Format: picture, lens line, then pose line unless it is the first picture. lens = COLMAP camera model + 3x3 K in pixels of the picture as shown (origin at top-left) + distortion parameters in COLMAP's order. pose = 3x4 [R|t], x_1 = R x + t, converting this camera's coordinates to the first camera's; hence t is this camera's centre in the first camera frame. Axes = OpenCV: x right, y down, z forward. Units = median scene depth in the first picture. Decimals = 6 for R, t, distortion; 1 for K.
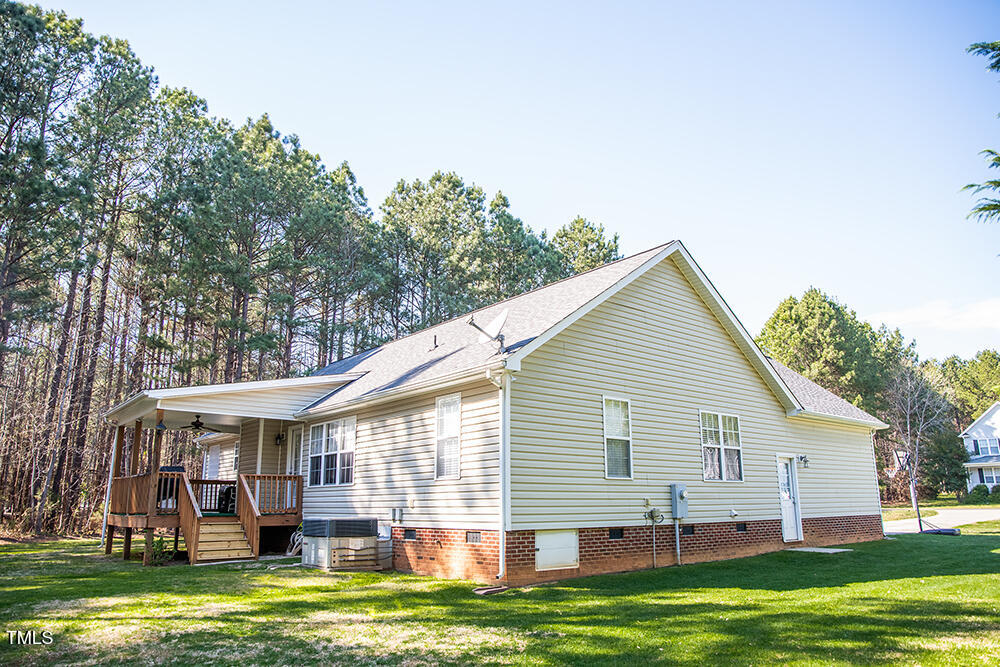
lens RADIAL K [[712.1, 0, 512.4], [0, 712.1, 335.9], [0, 0, 1]] dist [-0.116572, 0.104958]
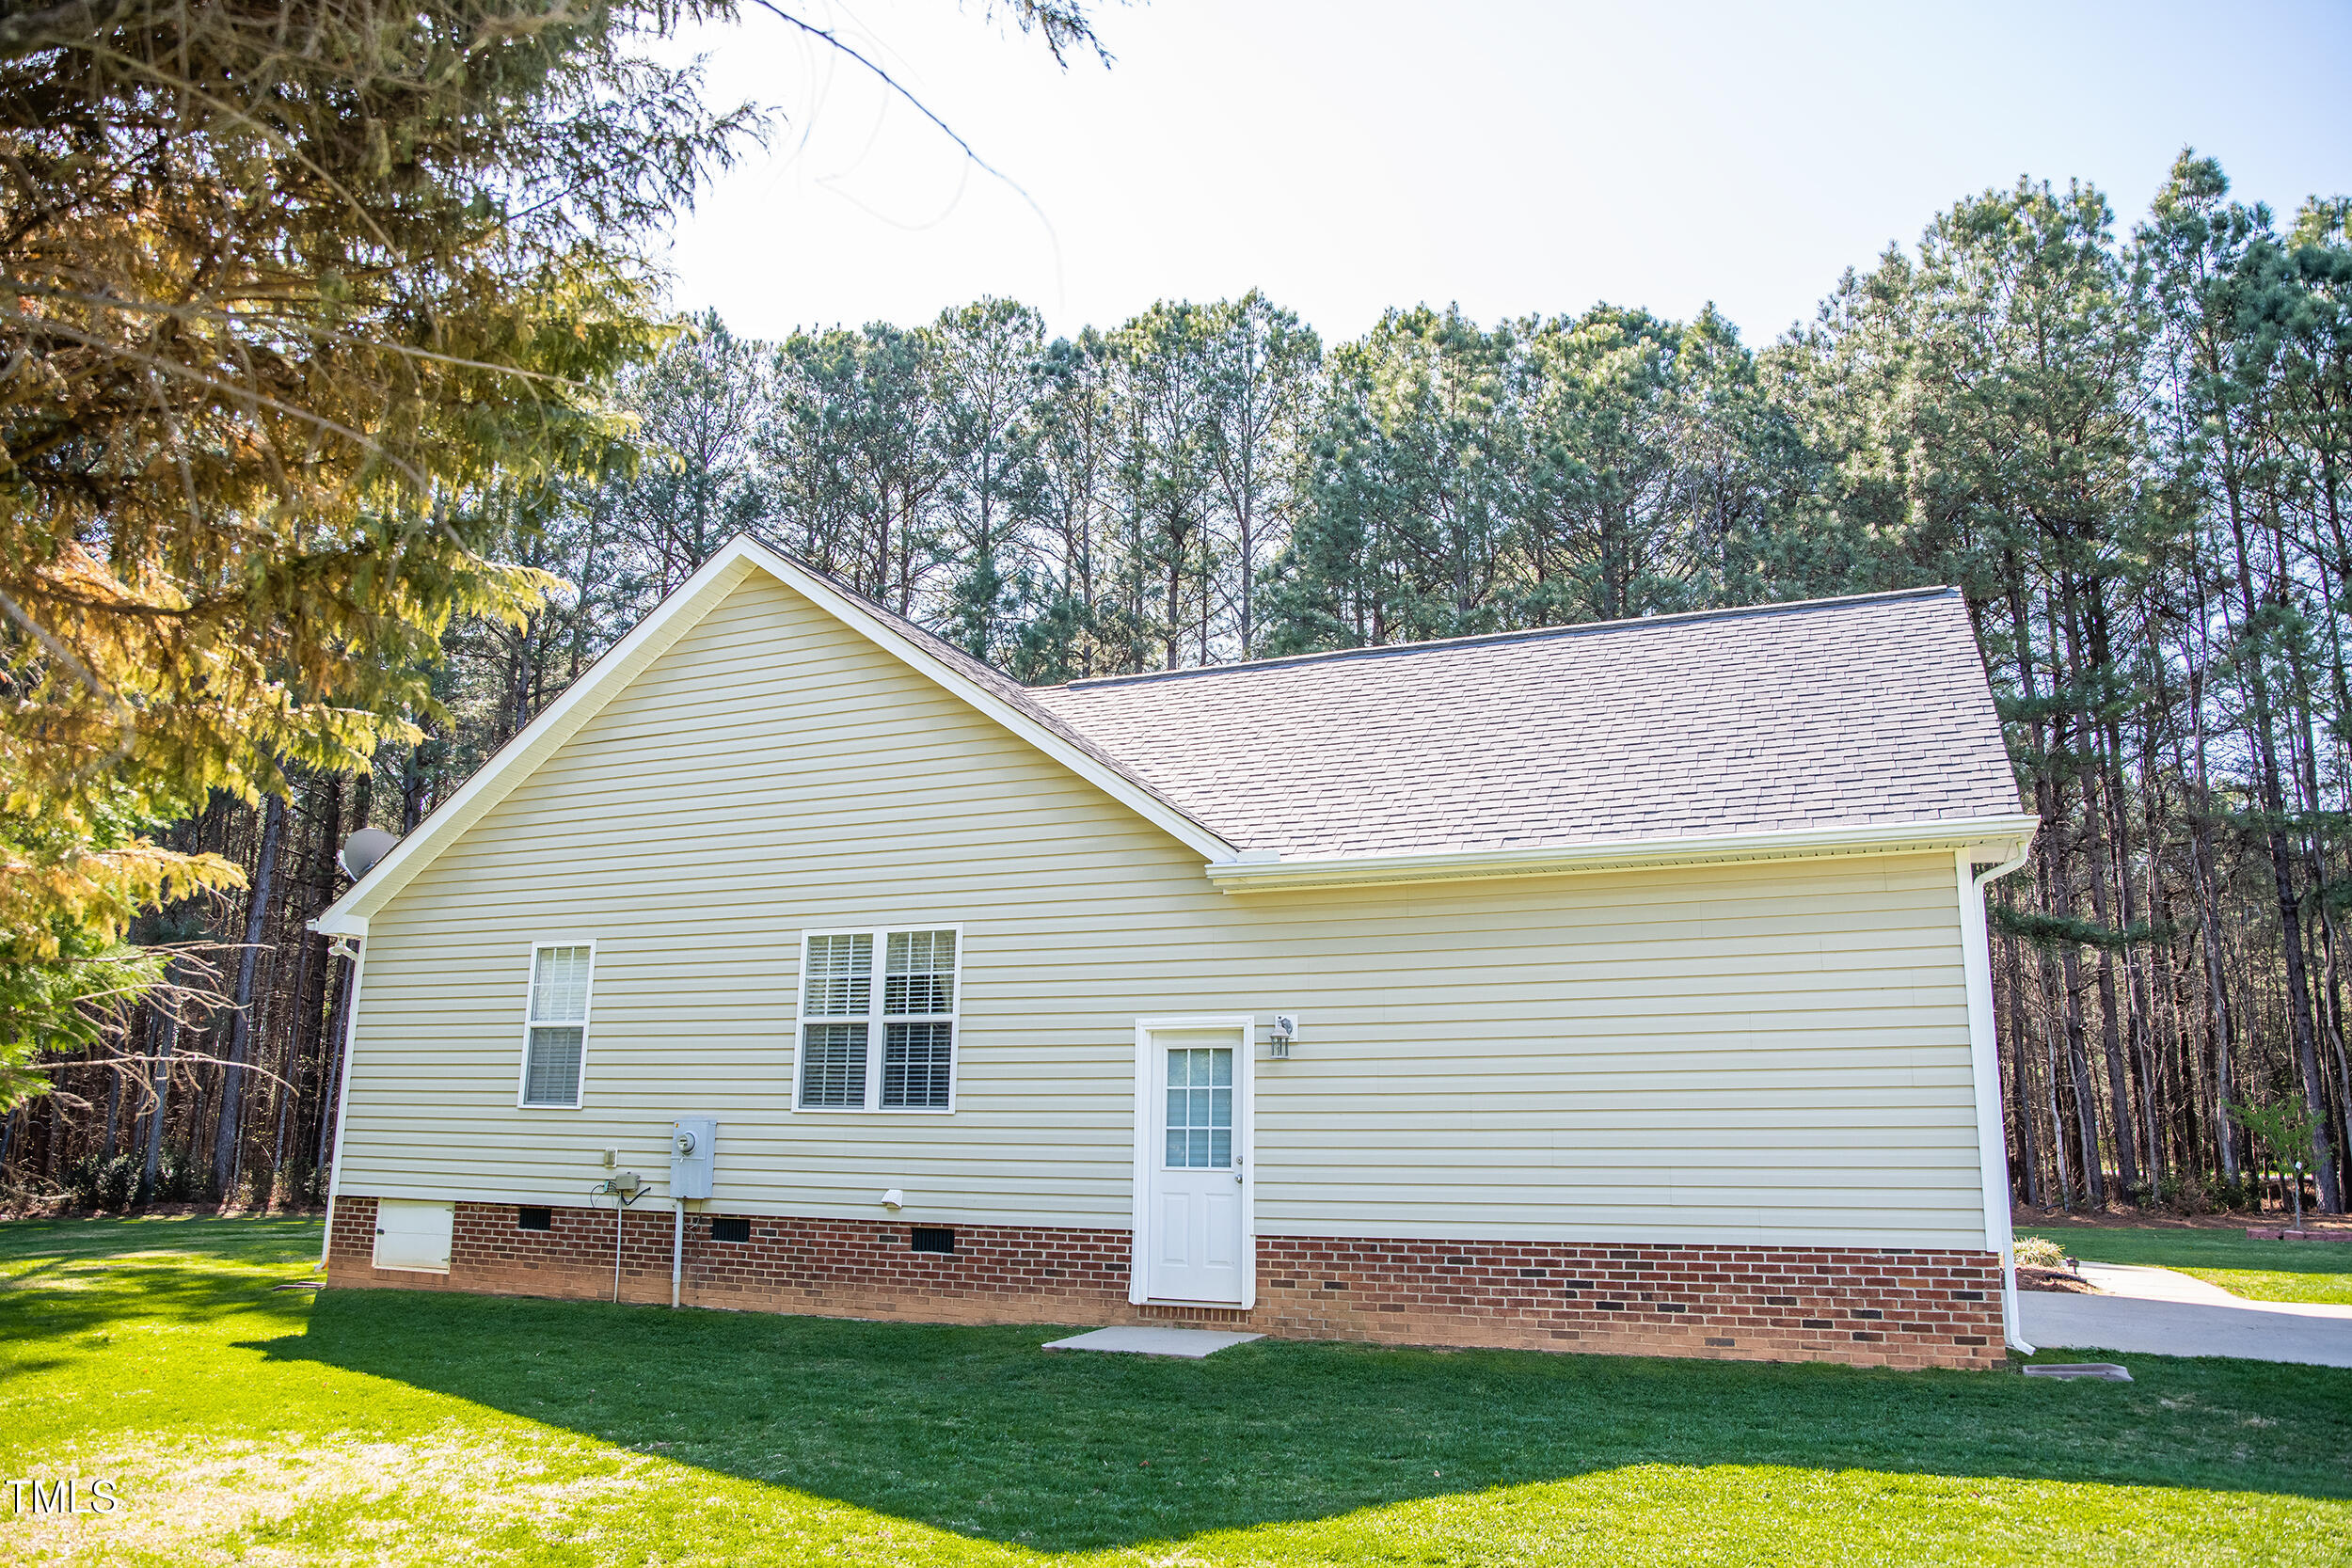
lens RADIAL K [[1674.7, 0, 1205.3], [0, 1674.7, 789.6], [0, 0, 1]] dist [-0.116572, 0.104958]
pose [[0.433025, -0.174973, -0.884236, 1.342032], [0.202441, 0.974796, -0.093754, 0.179550], [0.878355, -0.138408, 0.457533, 0.877243]]
